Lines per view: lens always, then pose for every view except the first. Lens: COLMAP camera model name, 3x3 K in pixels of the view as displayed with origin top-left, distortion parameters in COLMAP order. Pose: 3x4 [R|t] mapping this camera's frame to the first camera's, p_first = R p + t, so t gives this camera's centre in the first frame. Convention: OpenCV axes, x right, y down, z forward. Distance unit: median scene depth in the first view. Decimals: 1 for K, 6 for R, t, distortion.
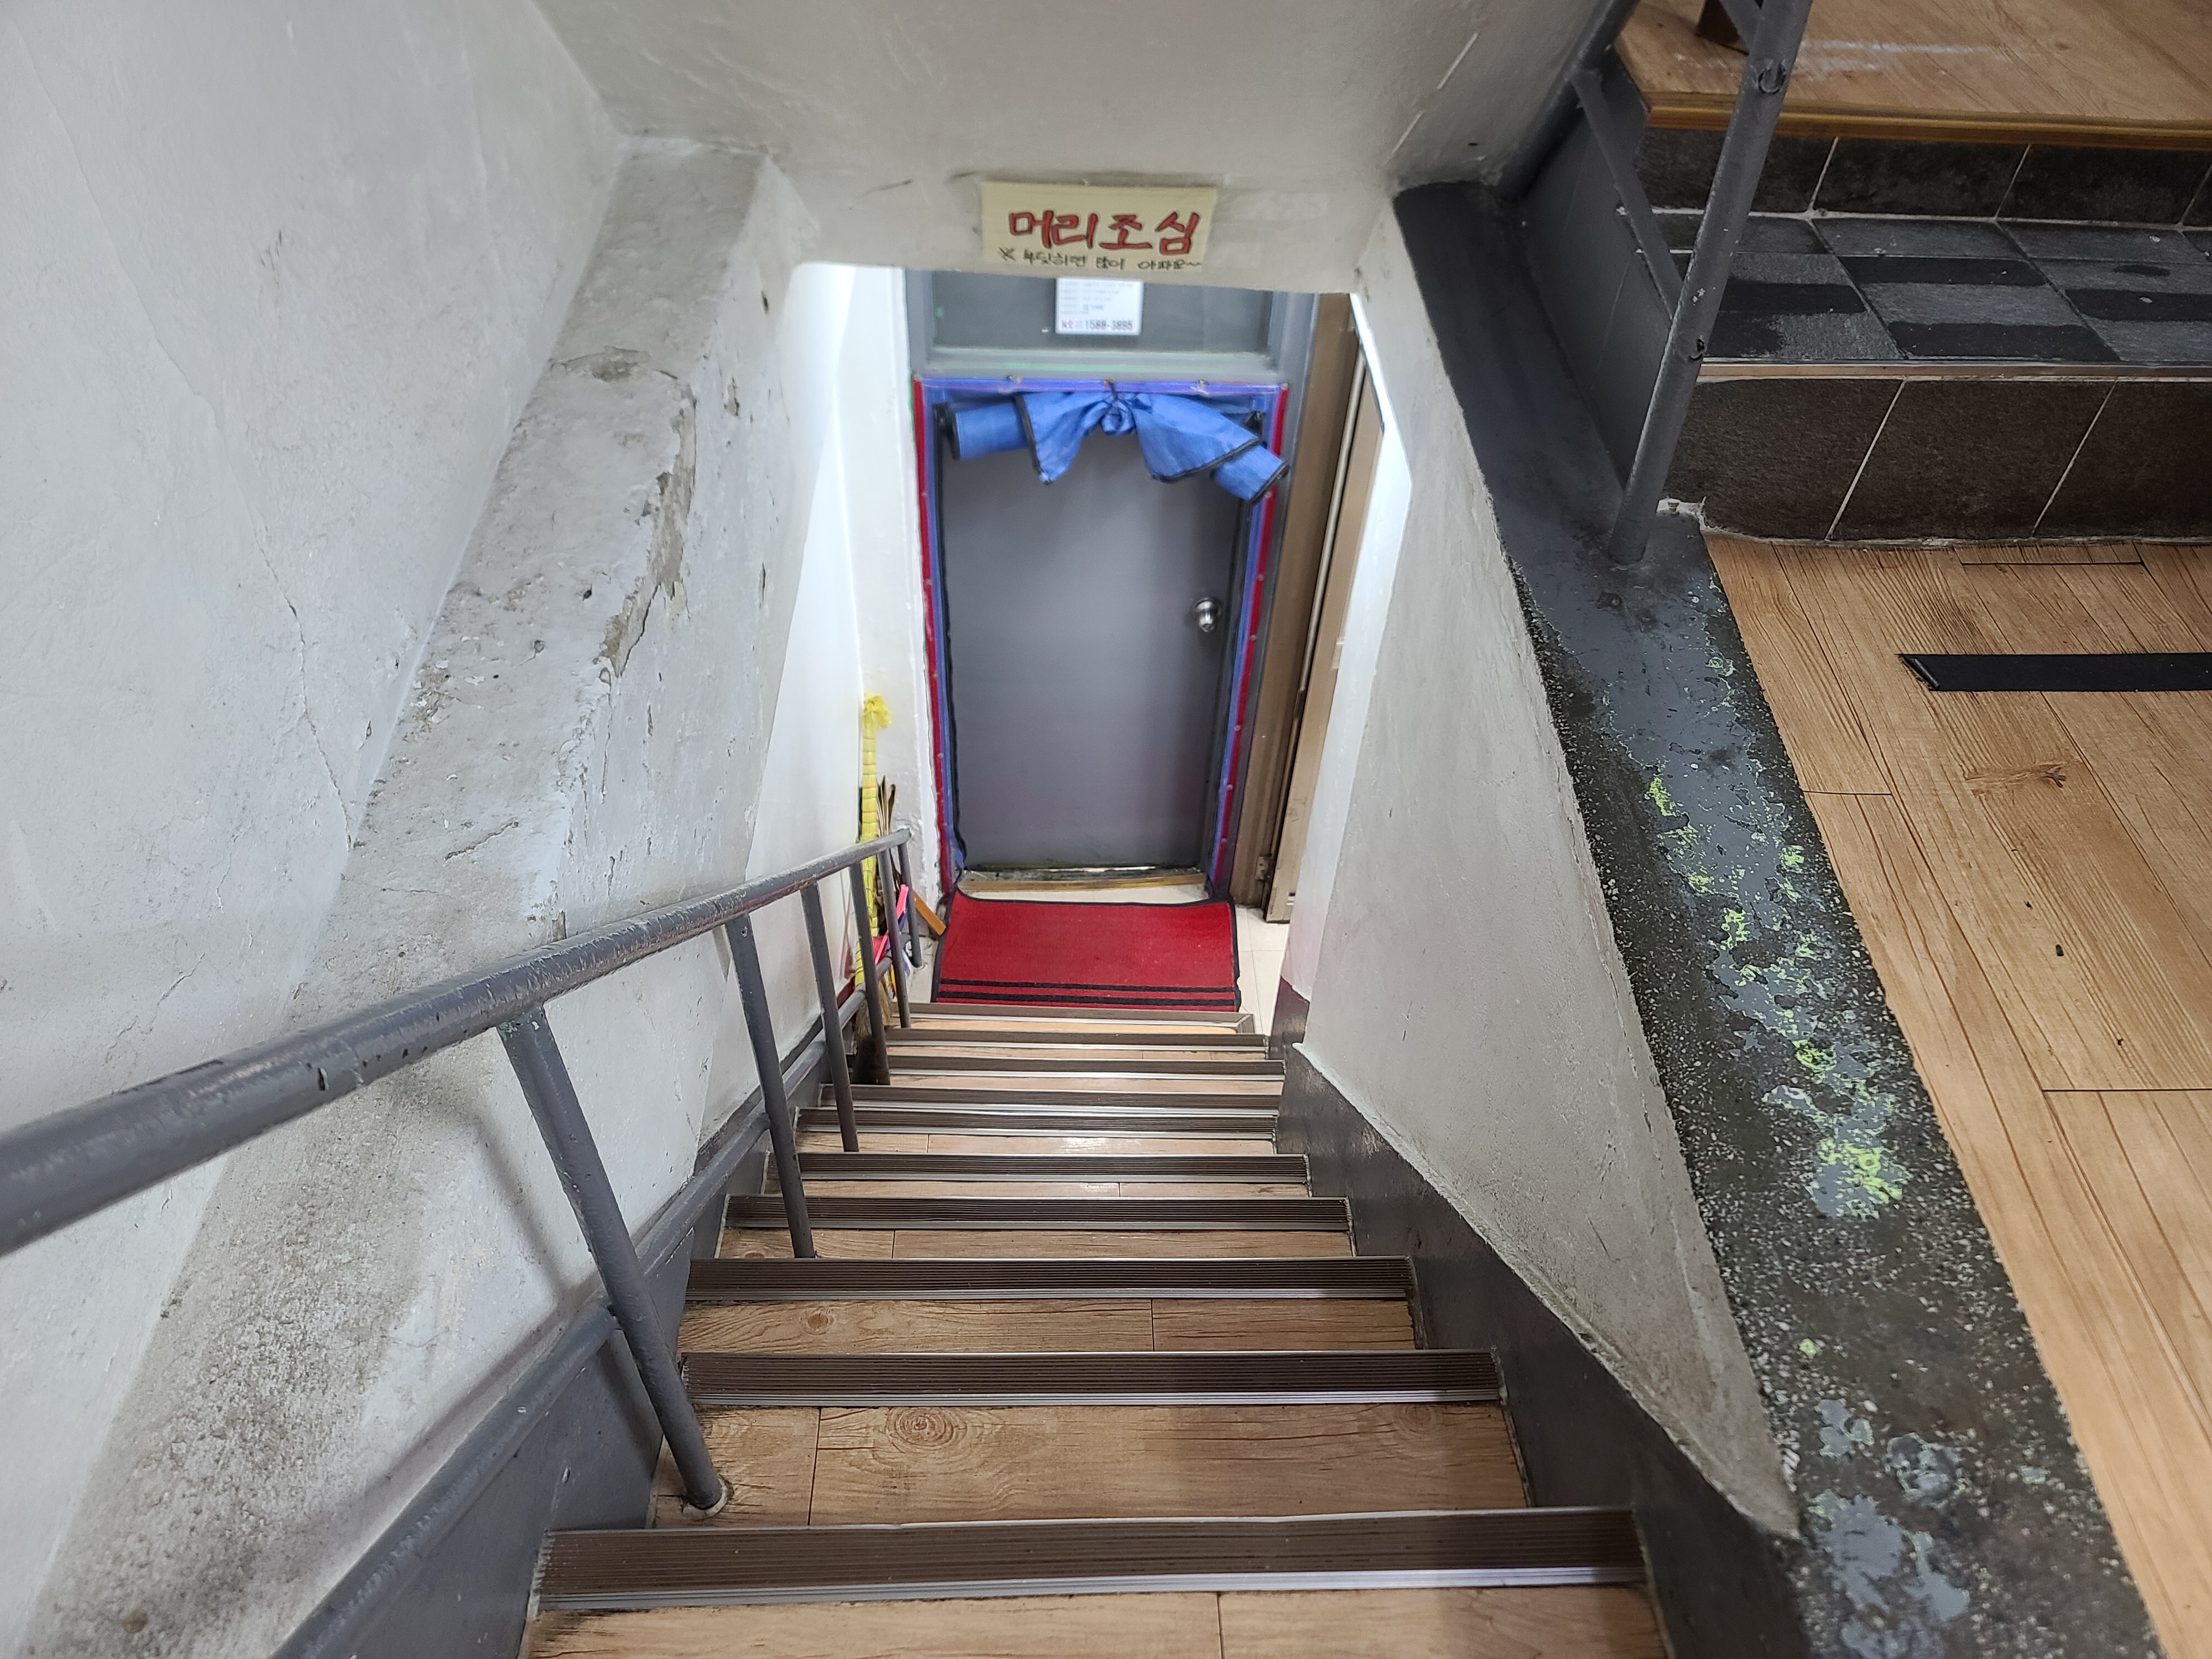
lens RADIAL K [[1636.5, 0, 1110.3], [0, 1636.5, 832.9], [0, 0, 1]] dist [0.048068, -0.019918]
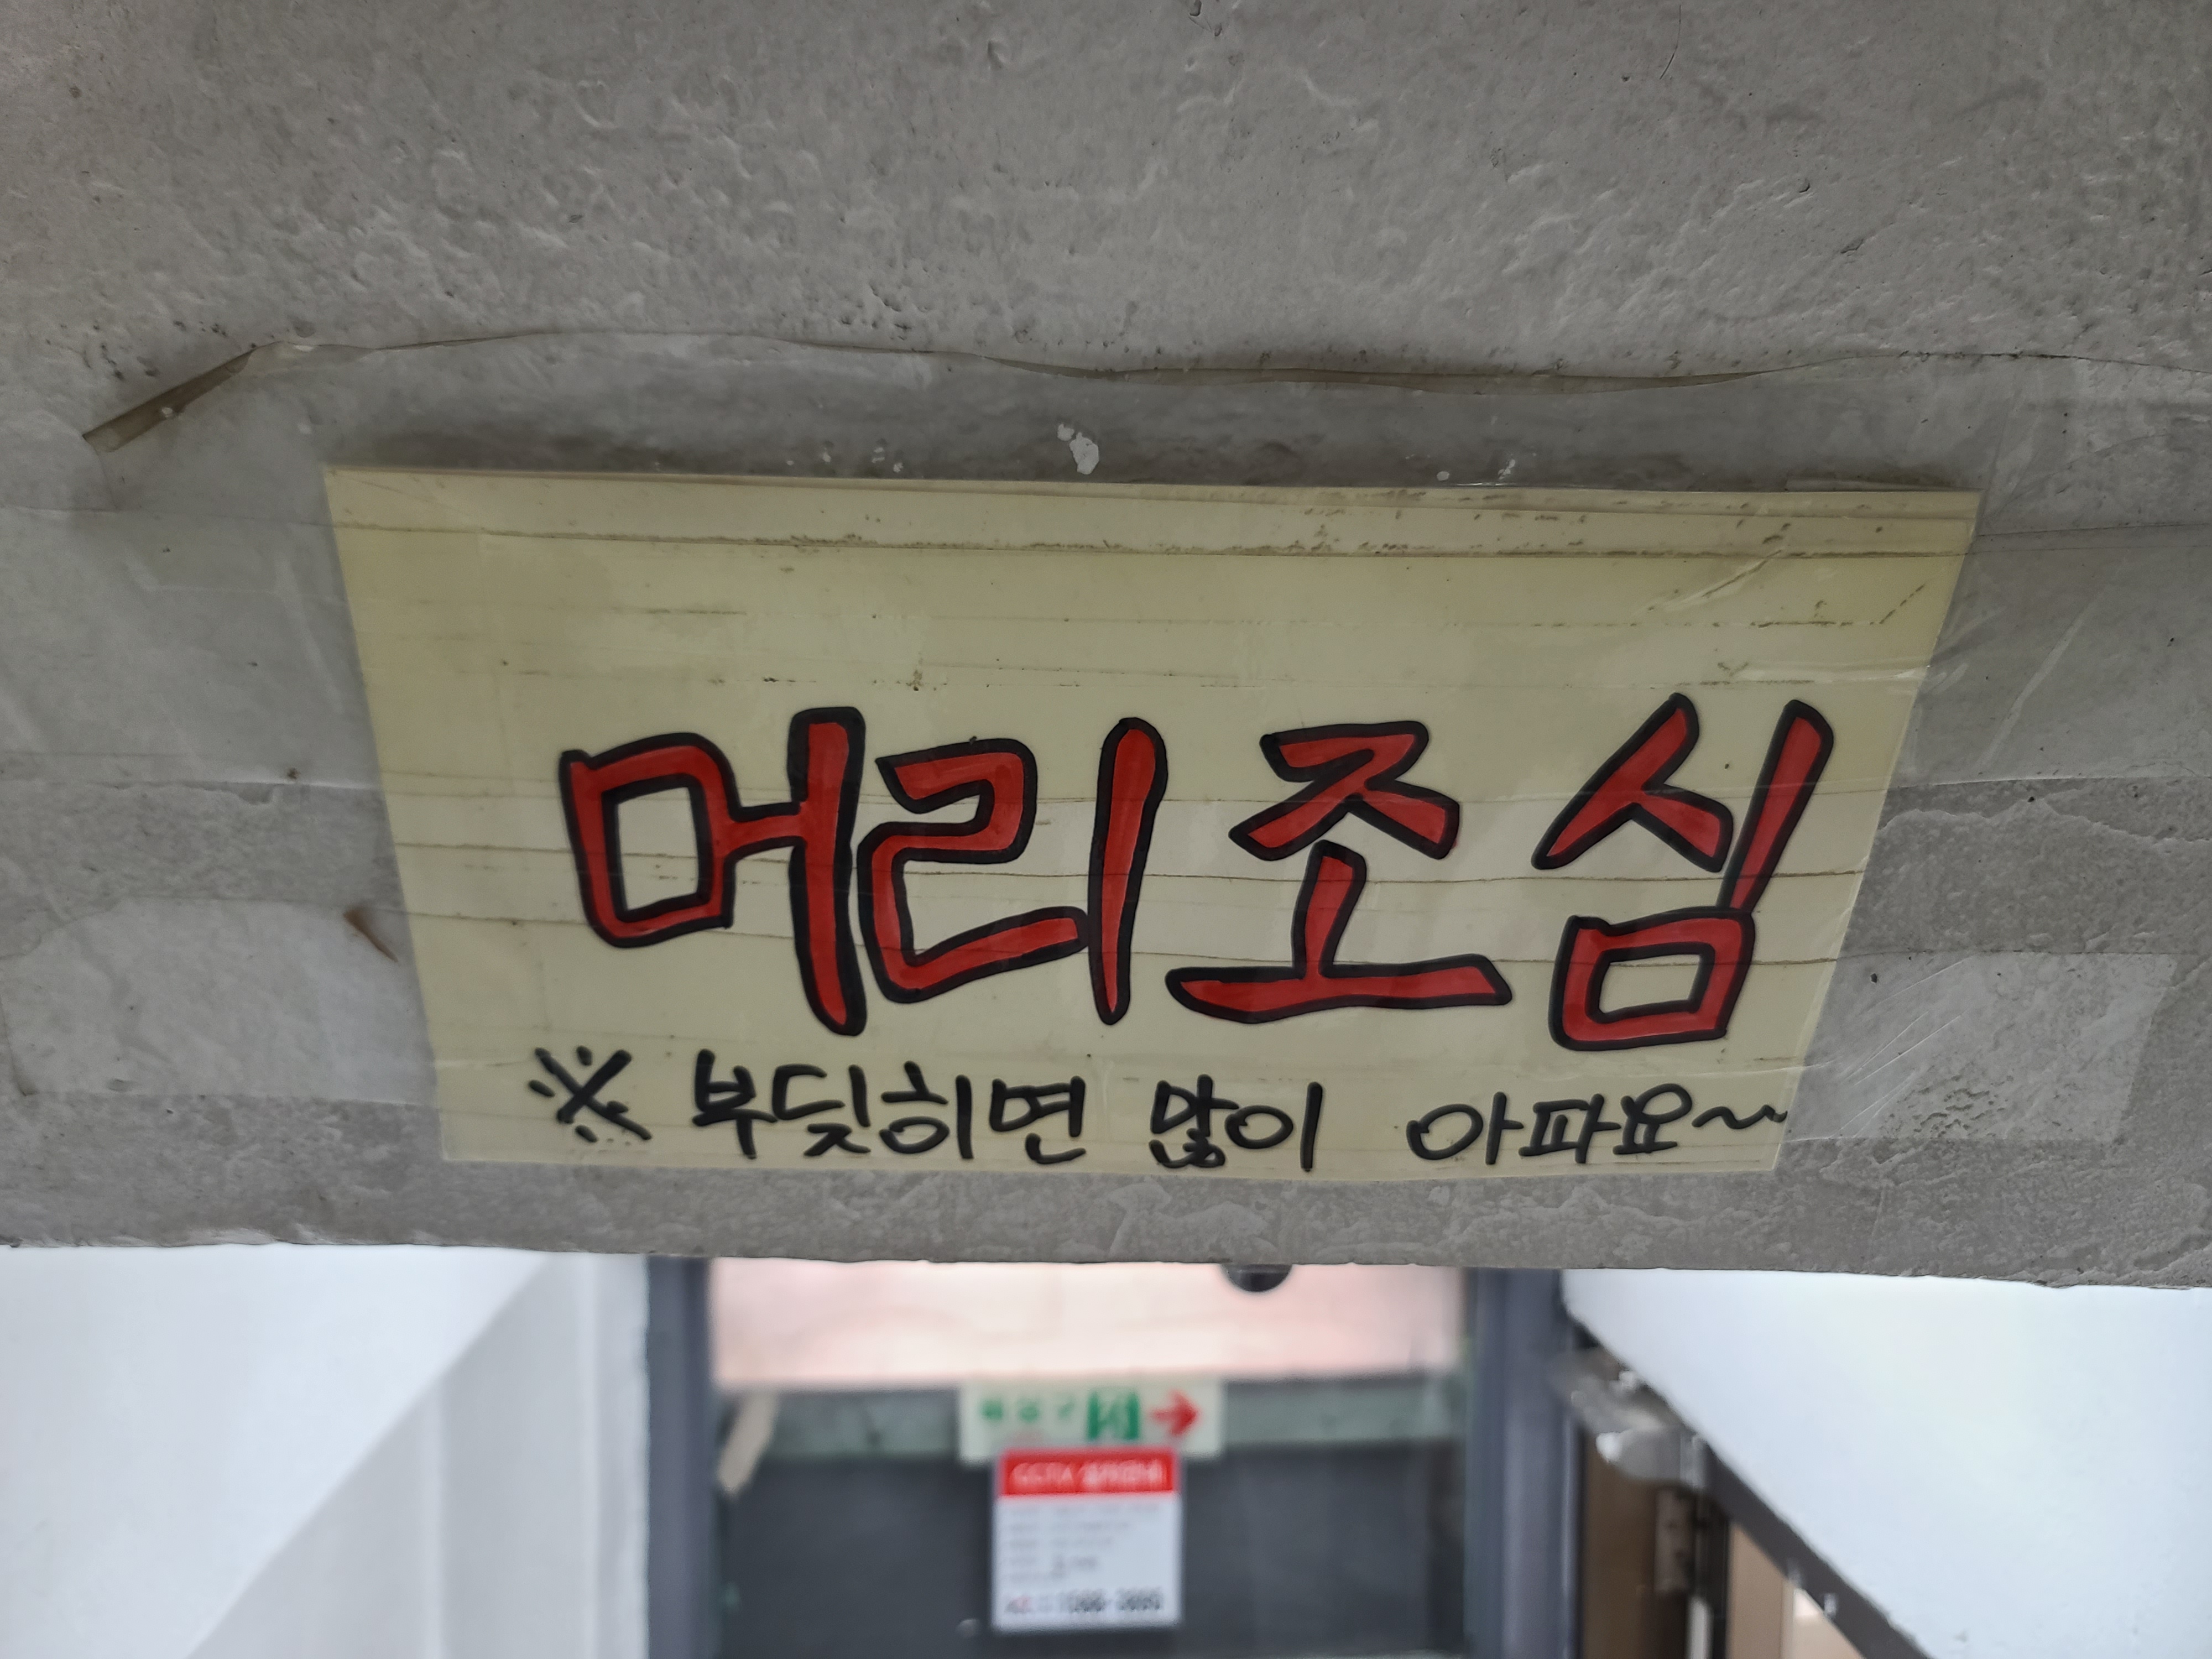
lens RADIAL K [[1636.5, 0, 1108.0], [0, 1636.5, 834.0], [0, 0, 1]] dist [0.048068, -0.019918]
pose [[0.998555, -0.038463, 0.037530, -0.017785], [0.053717, 0.734156, -0.676852, -0.264858], [-0.001519, 0.677890, 0.735162, 0.880941]]
